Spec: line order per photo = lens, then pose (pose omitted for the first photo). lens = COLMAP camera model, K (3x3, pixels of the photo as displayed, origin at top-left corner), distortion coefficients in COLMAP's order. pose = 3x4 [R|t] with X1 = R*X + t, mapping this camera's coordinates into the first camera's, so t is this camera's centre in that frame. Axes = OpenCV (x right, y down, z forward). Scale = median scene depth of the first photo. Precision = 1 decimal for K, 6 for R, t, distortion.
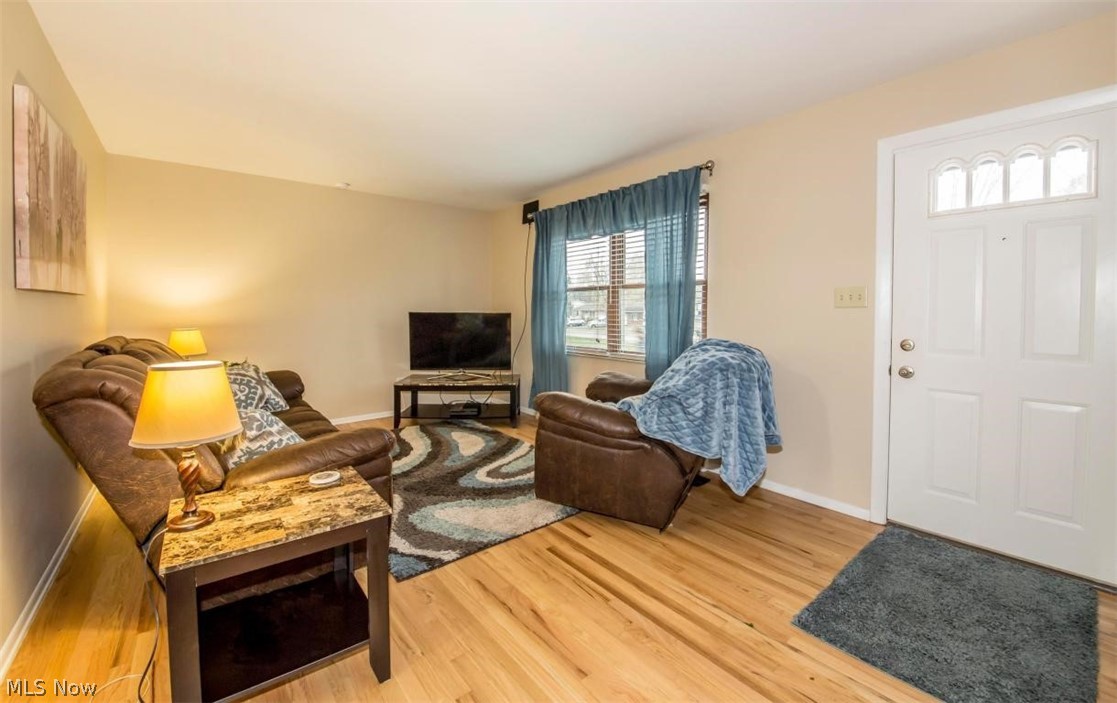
lens RADIAL K [[454.6, 0, 551.1], [0, 454.6, 318.2], [0, 0, 1]] dist [-0.008748, -0.001862]
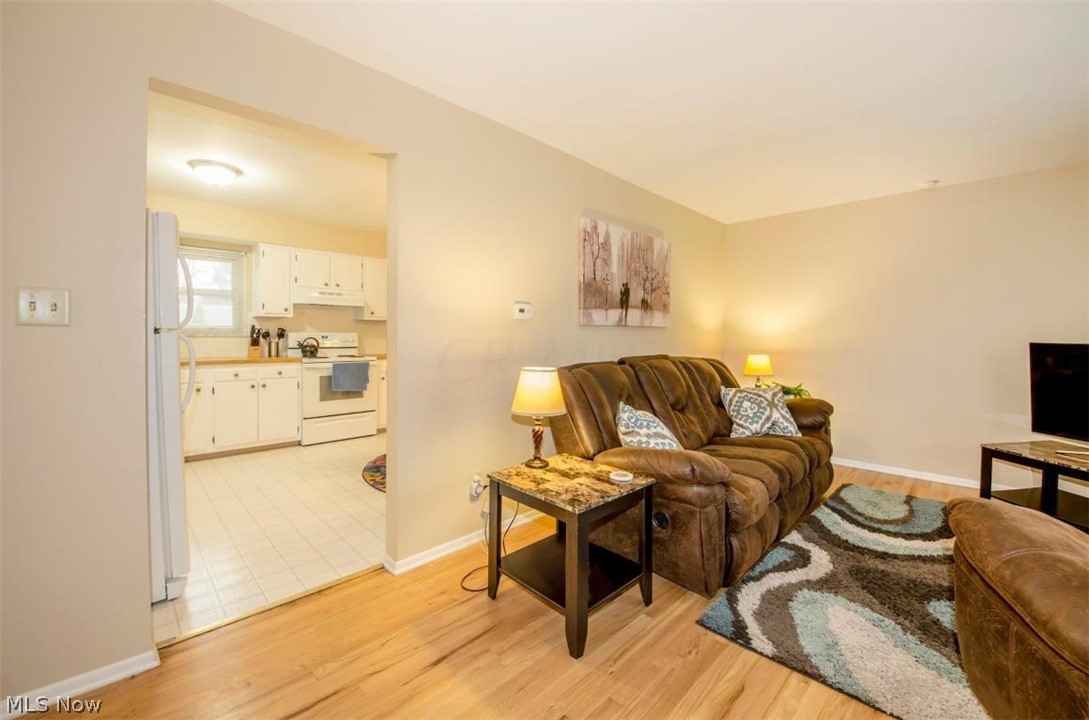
lens RADIAL K [[437.4, 0, 557.9], [0, 437.4, 339.0], [0, 0, 1]] dist [-0.014472, -0.002638]
pose [[0.109236, 0.002806, -0.994012, 0.516273], [-0.024373, 0.999703, 0.000144, -0.003407], [0.993717, 0.024212, 0.109272, 0.583061]]
